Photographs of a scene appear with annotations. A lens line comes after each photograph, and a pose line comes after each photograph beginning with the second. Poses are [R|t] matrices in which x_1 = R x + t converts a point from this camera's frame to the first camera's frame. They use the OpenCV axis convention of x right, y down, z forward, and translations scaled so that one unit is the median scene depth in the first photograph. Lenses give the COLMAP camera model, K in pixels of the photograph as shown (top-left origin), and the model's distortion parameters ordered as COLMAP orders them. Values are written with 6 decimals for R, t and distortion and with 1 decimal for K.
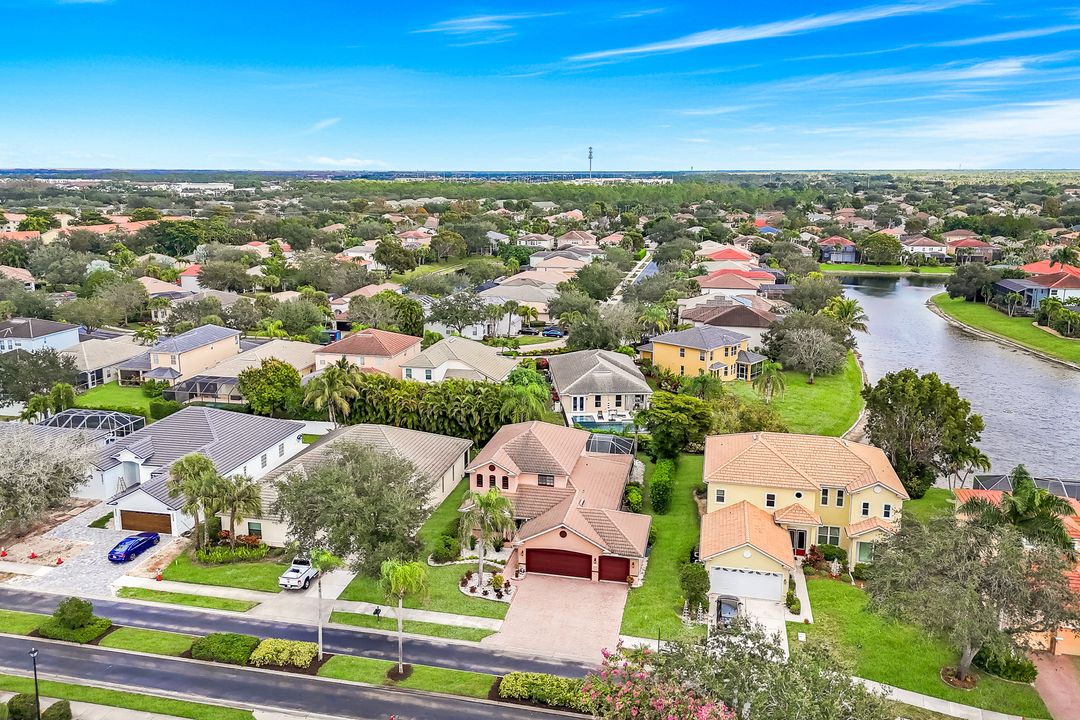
lens RADIAL K [[800.0, 0, 542.2], [0, 800.0, 329.0], [0, 0, 1]] dist [0.060851, 0.000745]
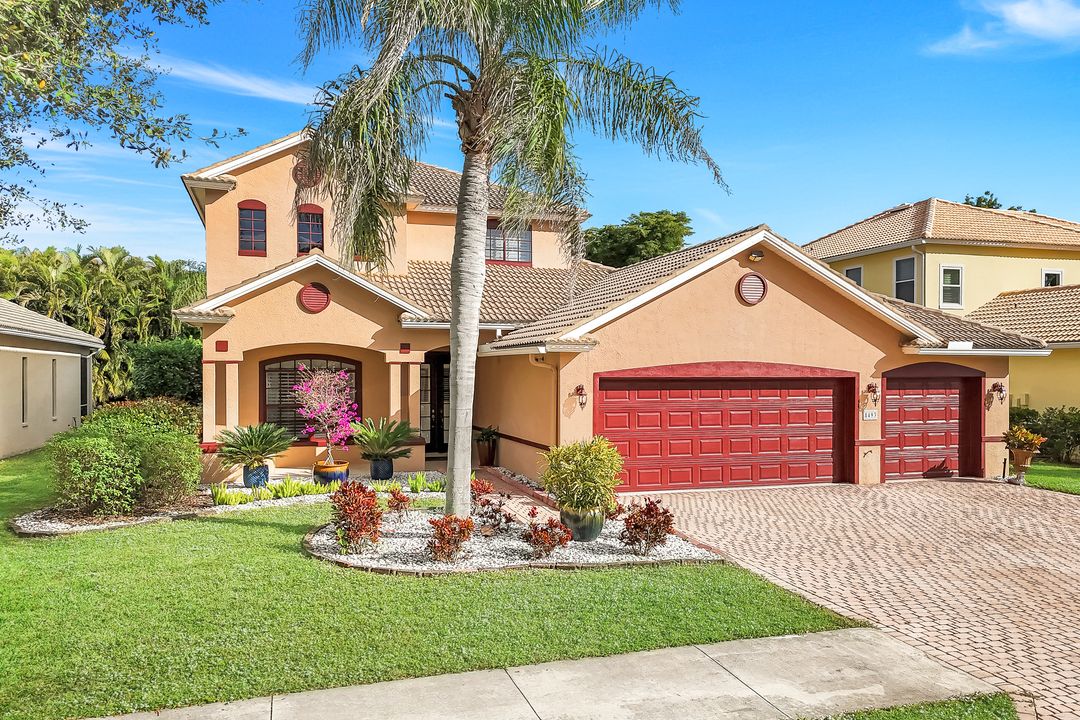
lens RADIAL K [[809.9, 0, 542.7], [0, 809.9, 391.0], [0, 0, 1]] dist [0.078408, -0.065227]
pose [[0.858672, -0.011481, 0.512396, -0.135212], [0.099502, 0.984462, -0.144687, 0.293391], [-0.502774, 0.175223, 0.846472, 0.789932]]
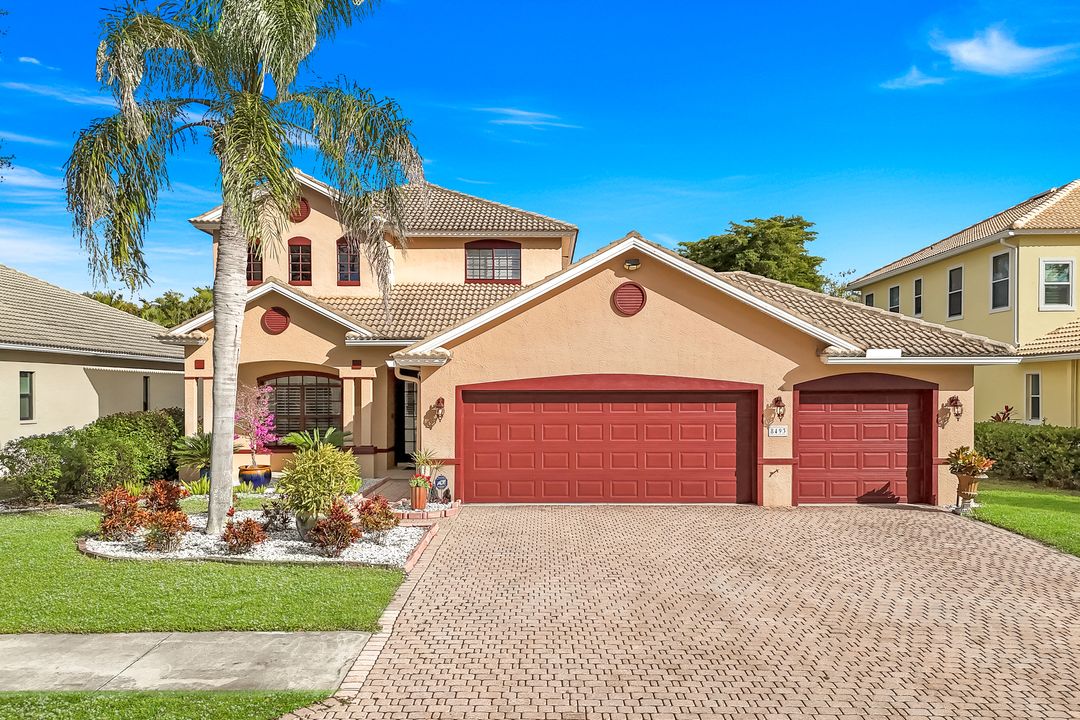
lens RADIAL K [[803.0, 0, 542.1], [0, 803.0, 414.1], [0, 0, 1]] dist [0.052663, -0.005525]
pose [[0.976883, -0.007720, 0.213634, -0.042026], [0.043350, 0.985738, -0.162607, 0.302727], [-0.209332, 0.168109, 0.963286, 0.751356]]
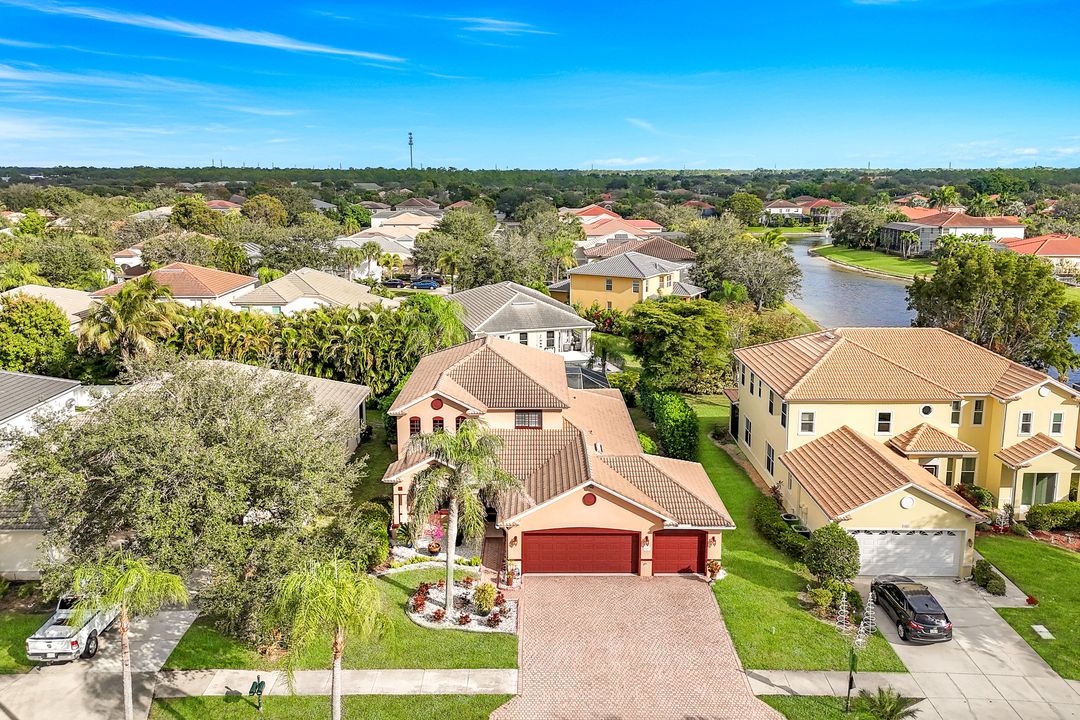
lens RADIAL K [[821.5, 0, 538.9], [0, 821.5, 323.5], [0, 0, 1]] dist [0.053951, -0.006174]
pose [[0.976023, -0.041153, 0.213743, -0.119647], [0.043593, 0.999027, -0.006710, 0.126648], [-0.213259, 0.015867, 0.976867, 0.415673]]
